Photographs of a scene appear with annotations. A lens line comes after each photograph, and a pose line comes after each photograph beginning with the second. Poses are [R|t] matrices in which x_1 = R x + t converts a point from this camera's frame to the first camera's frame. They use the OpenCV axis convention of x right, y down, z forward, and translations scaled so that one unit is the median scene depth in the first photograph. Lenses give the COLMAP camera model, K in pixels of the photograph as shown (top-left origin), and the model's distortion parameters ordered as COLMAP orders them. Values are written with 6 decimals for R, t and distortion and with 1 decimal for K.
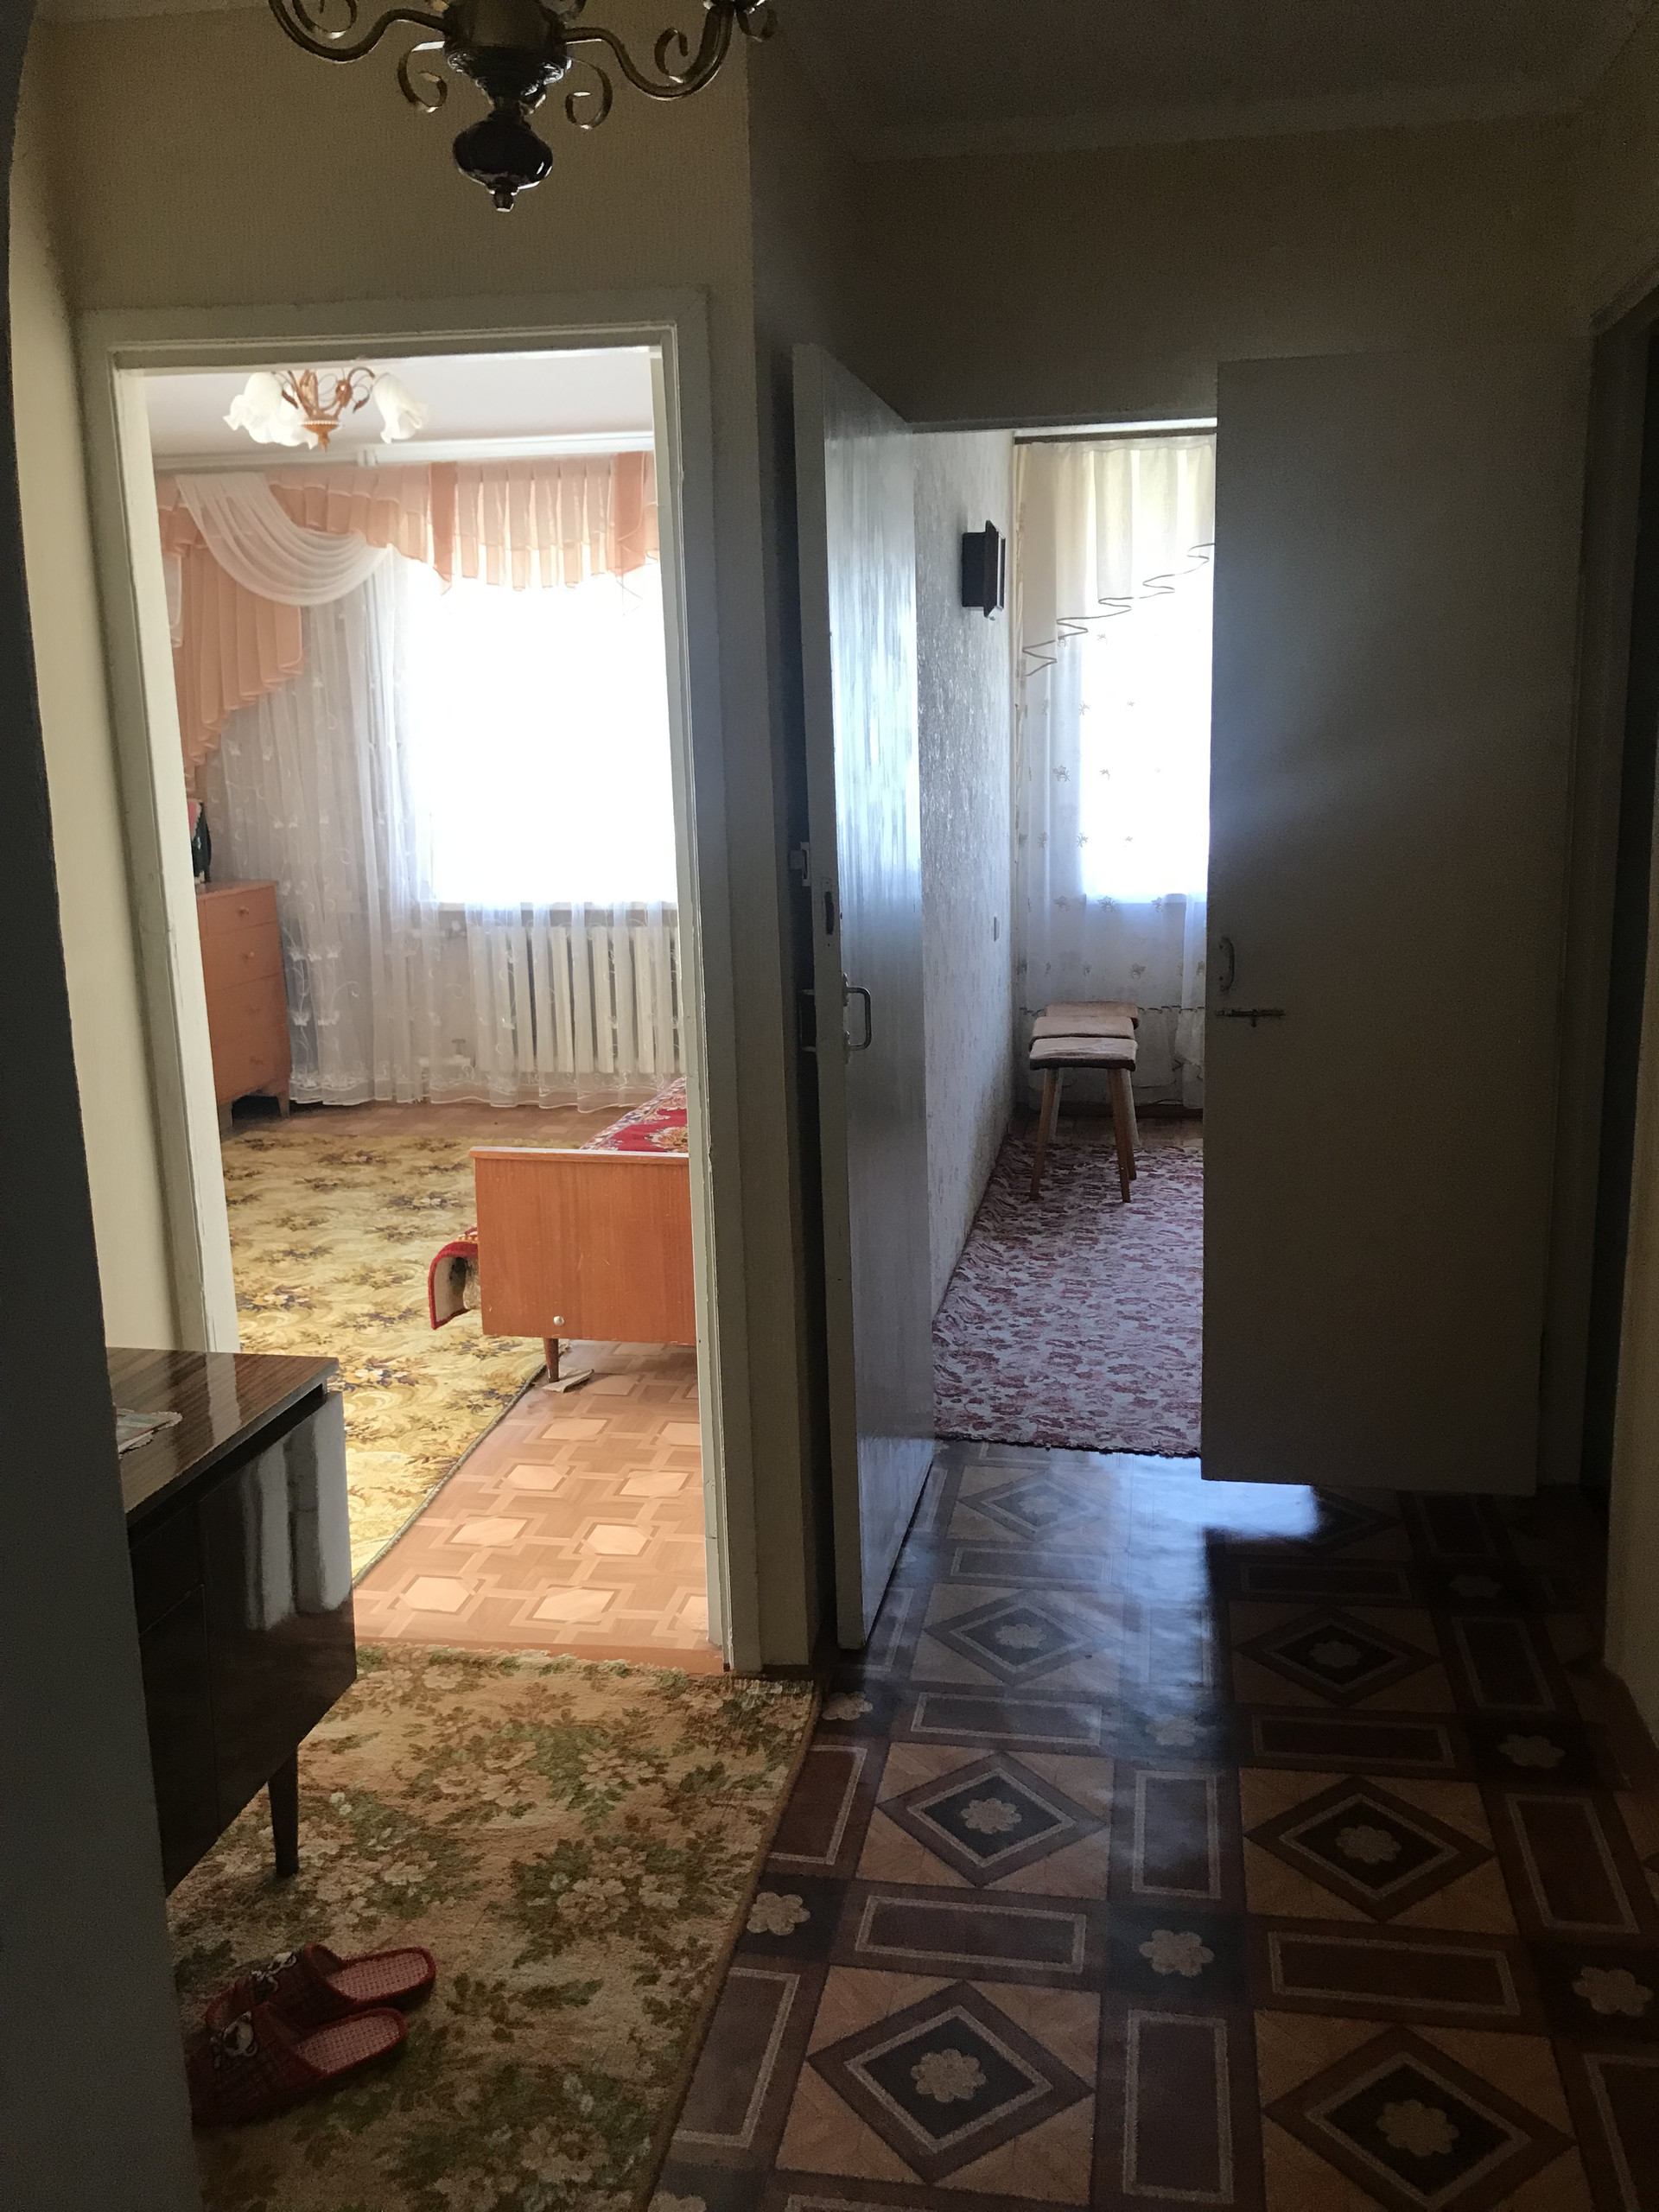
lens RADIAL K [[1836.4, 0, 857.9], [0, 1836.4, 1070.6], [0, 0, 1]] dist [0.036126, -0.014678]
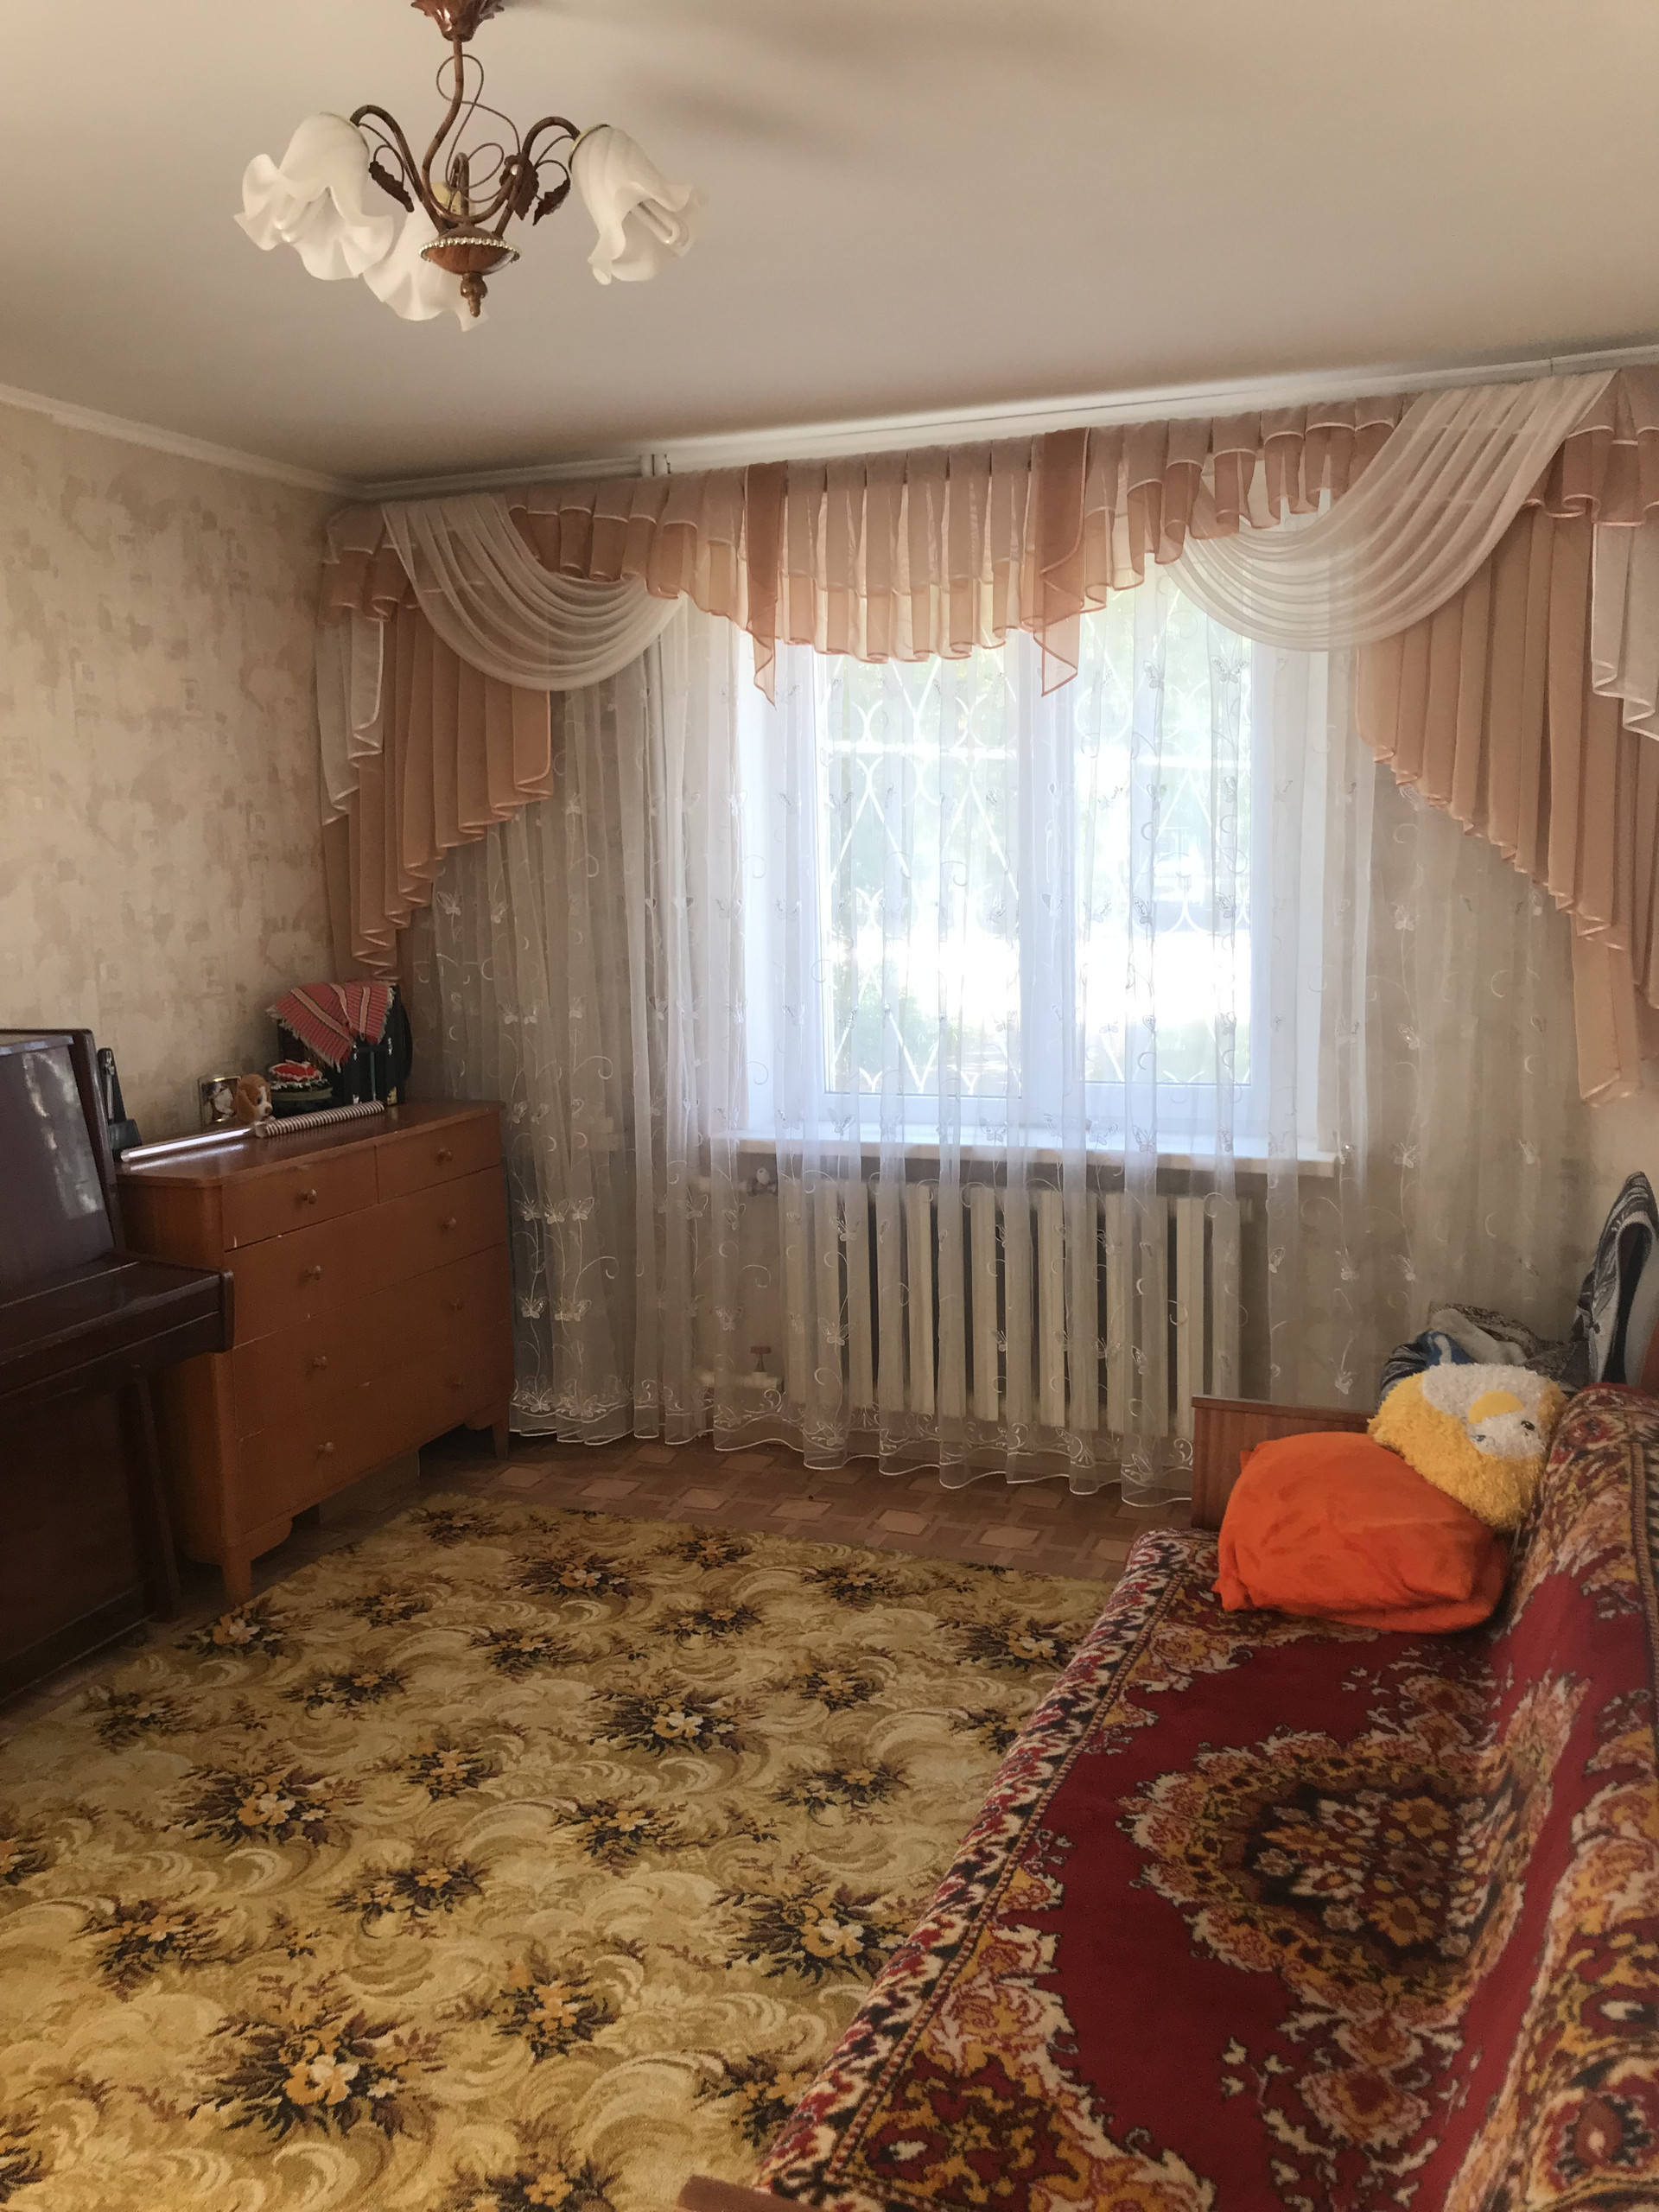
lens RADIAL K [[1836.4, 0, 826.1], [0, 1836.4, 1101.3], [0, 0, 1]] dist [0.036126, -0.014678]
pose [[0.979548, 0.026782, -0.199423, -0.069438], [-0.035484, 0.998562, -0.040190, -0.081374], [0.198059, 0.046445, 0.979089, 0.375935]]
